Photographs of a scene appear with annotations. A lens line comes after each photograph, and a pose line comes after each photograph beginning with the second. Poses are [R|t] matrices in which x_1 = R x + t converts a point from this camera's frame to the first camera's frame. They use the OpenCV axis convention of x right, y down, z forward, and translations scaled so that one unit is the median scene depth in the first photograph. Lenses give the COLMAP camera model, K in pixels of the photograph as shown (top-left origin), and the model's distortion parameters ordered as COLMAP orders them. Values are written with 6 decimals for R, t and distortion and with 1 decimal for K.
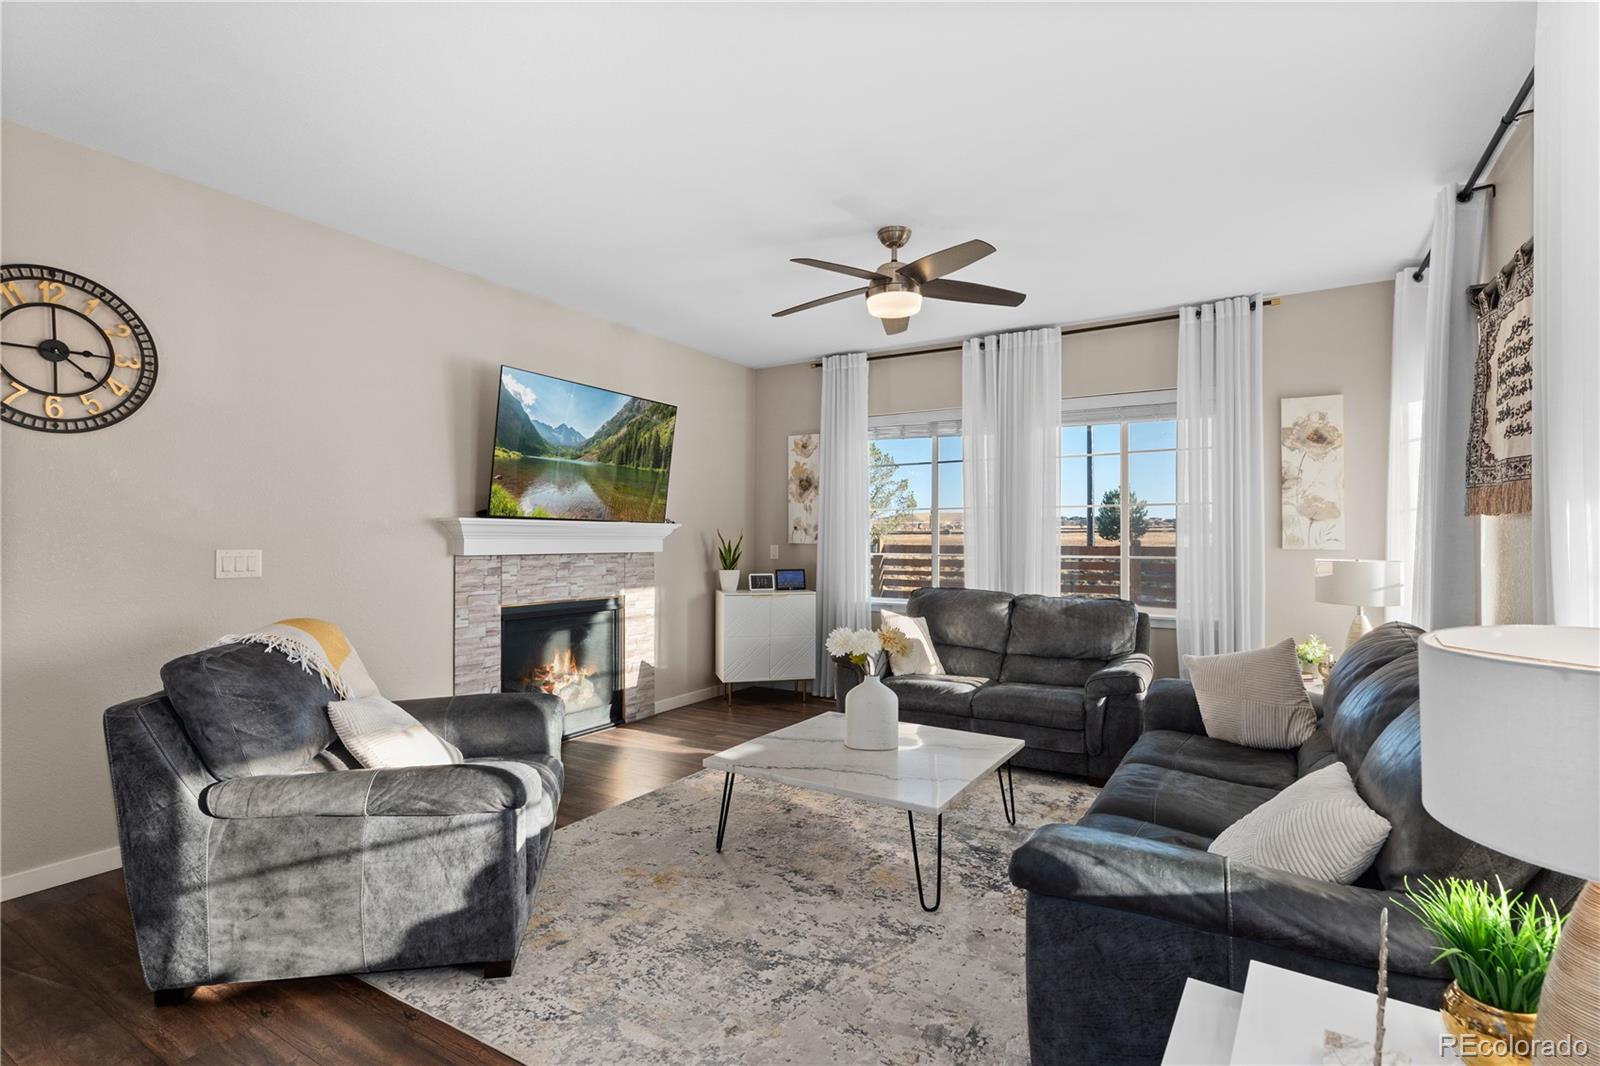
lens RADIAL K [[756.8, 0, 765.0], [0, 756.8, 536.9], [0, 0, 1]] dist [-0.003019, -0.000899]
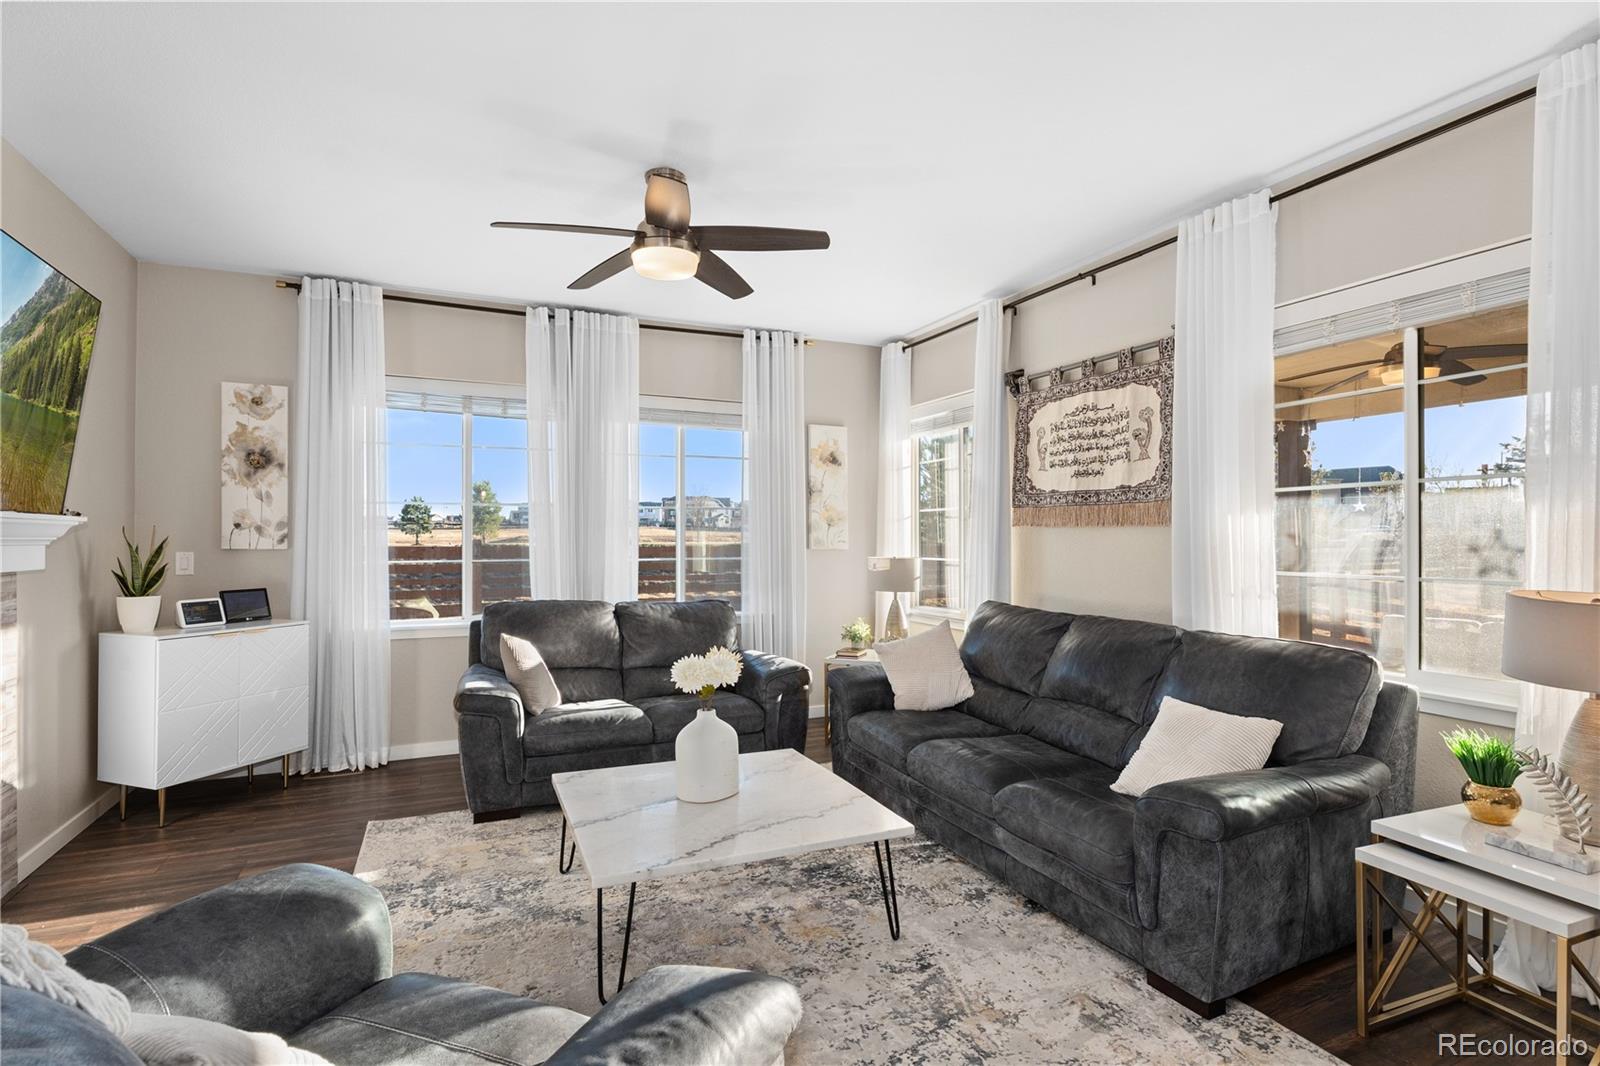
lens RADIAL K [[800.8, 0, 827.5], [0, 800.8, 528.8], [0, 0, 1]] dist [0.004980, 0.000138]
pose [[0.545175, 0.009830, 0.838265, -0.361281], [-0.001812, 0.999943, -0.010547, -0.003442], [-0.838320, 0.004231, 0.545162, 0.281587]]
